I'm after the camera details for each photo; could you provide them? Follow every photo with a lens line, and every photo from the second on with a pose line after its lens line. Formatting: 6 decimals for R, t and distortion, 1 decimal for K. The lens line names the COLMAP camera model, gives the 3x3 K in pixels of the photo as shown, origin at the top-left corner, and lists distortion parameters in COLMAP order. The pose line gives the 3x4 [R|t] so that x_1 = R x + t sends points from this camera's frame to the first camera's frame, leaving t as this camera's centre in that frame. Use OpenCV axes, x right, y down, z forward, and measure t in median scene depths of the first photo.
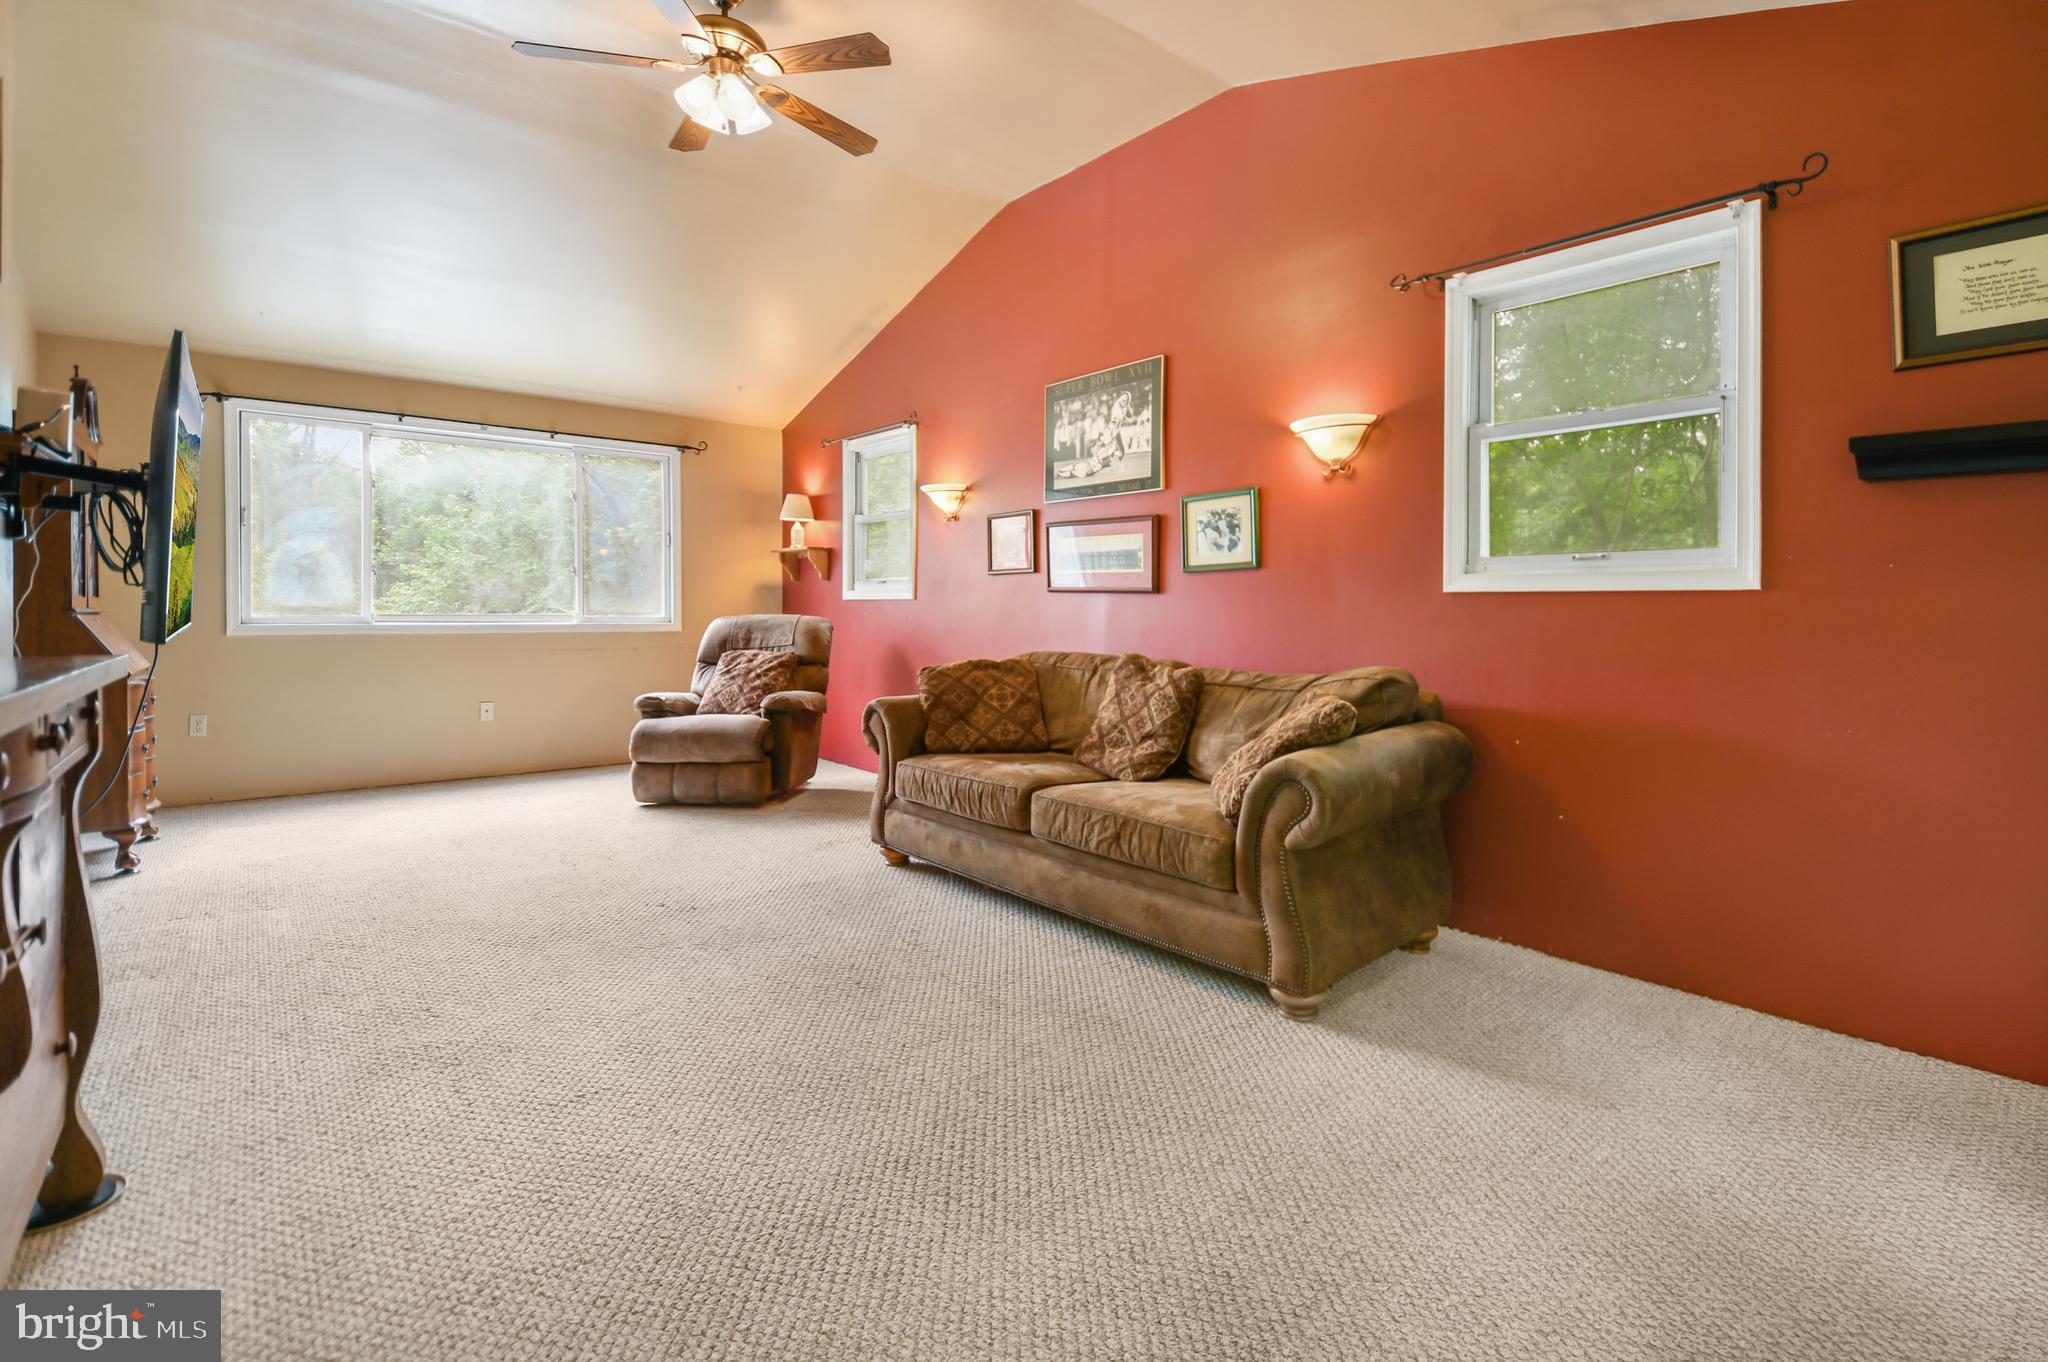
lens RADIAL K [[952.3, 0, 1081.8], [0, 952.3, 580.0], [0, 0, 1]] dist [-0.004348, -0.000380]
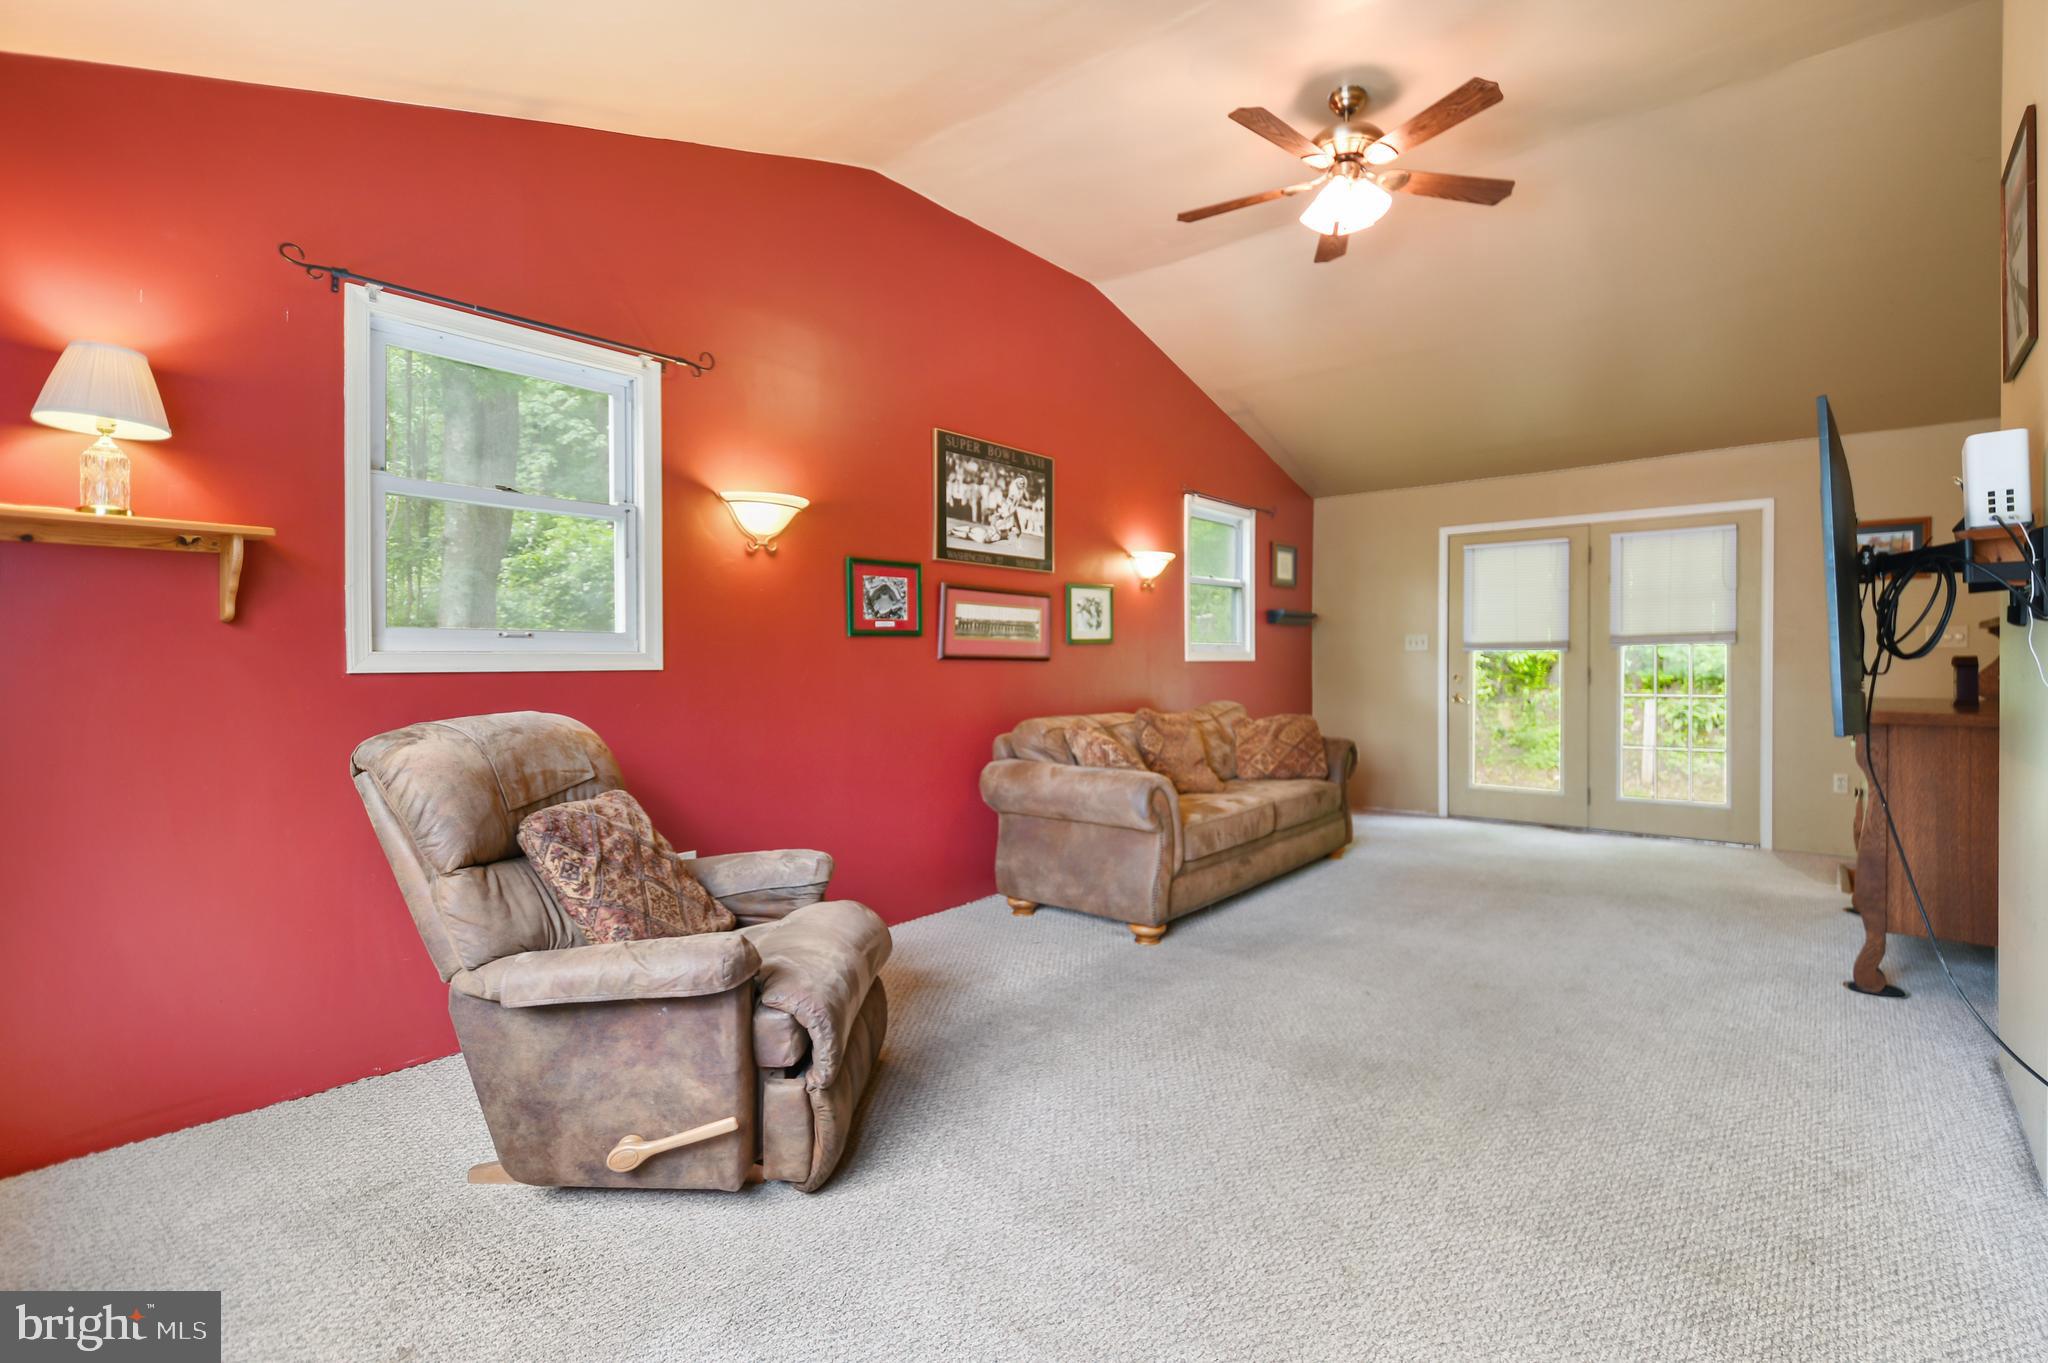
lens RADIAL K [[952.3, 0, 1028.0], [0, 952.3, 682.4], [0, 0, 1]] dist [-0.004348, -0.000380]
pose [[-0.149979, -0.005160, 0.988676, -1.007984], [0.000121, 0.999986, 0.005237, 0.032122], [-0.988689, 0.000905, -0.149976, 1.130916]]
